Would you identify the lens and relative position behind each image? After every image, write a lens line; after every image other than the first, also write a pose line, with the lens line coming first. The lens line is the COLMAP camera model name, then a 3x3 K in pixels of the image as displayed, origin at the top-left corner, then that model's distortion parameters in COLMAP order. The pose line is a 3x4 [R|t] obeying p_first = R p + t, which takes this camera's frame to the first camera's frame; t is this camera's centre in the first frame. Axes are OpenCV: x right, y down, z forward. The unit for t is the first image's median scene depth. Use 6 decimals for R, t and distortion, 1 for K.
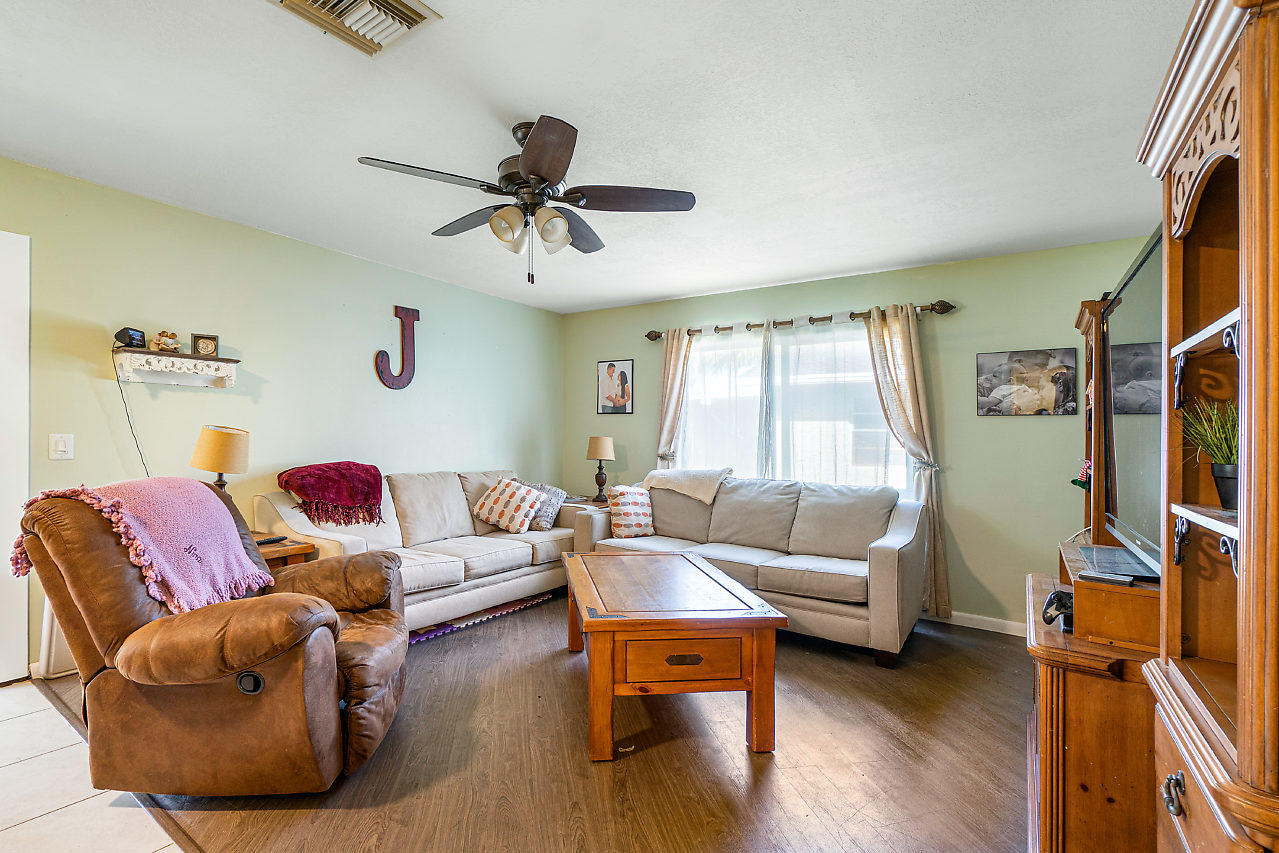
lens RADIAL K [[561.1, 0, 639.5], [0, 561.1, 426.5], [0, 0, 1]] dist [-0.041548, 0.000086]
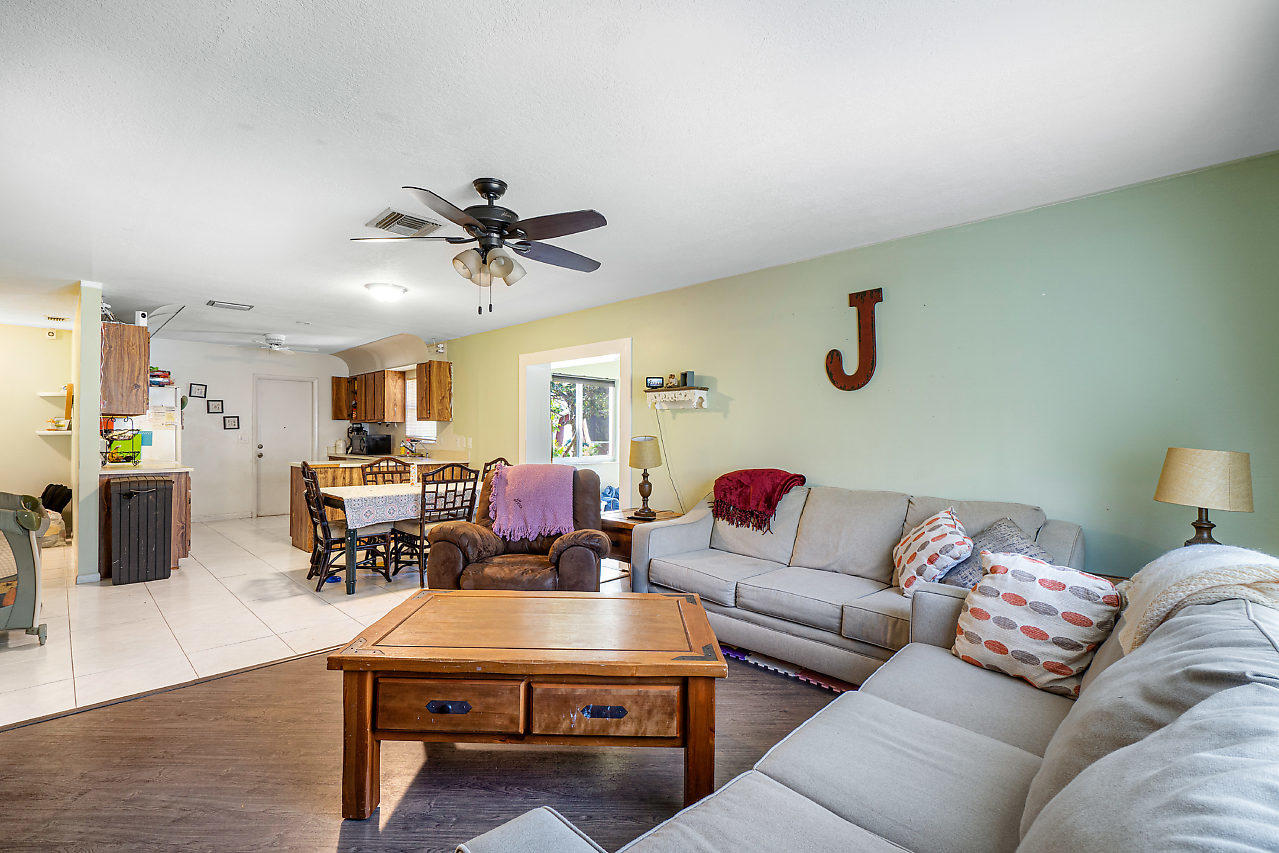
lens RADIAL K [[610.3, 0, 640.2], [0, 610.3, 443.2], [0, 0, 1]] dist [-0.015886, -0.000091]
pose [[-0.212737, -0.004763, -0.977098, 0.645966], [0.005546, 0.999966, -0.006082, 0.021572], [0.977094, -0.006713, -0.212703, 1.024093]]
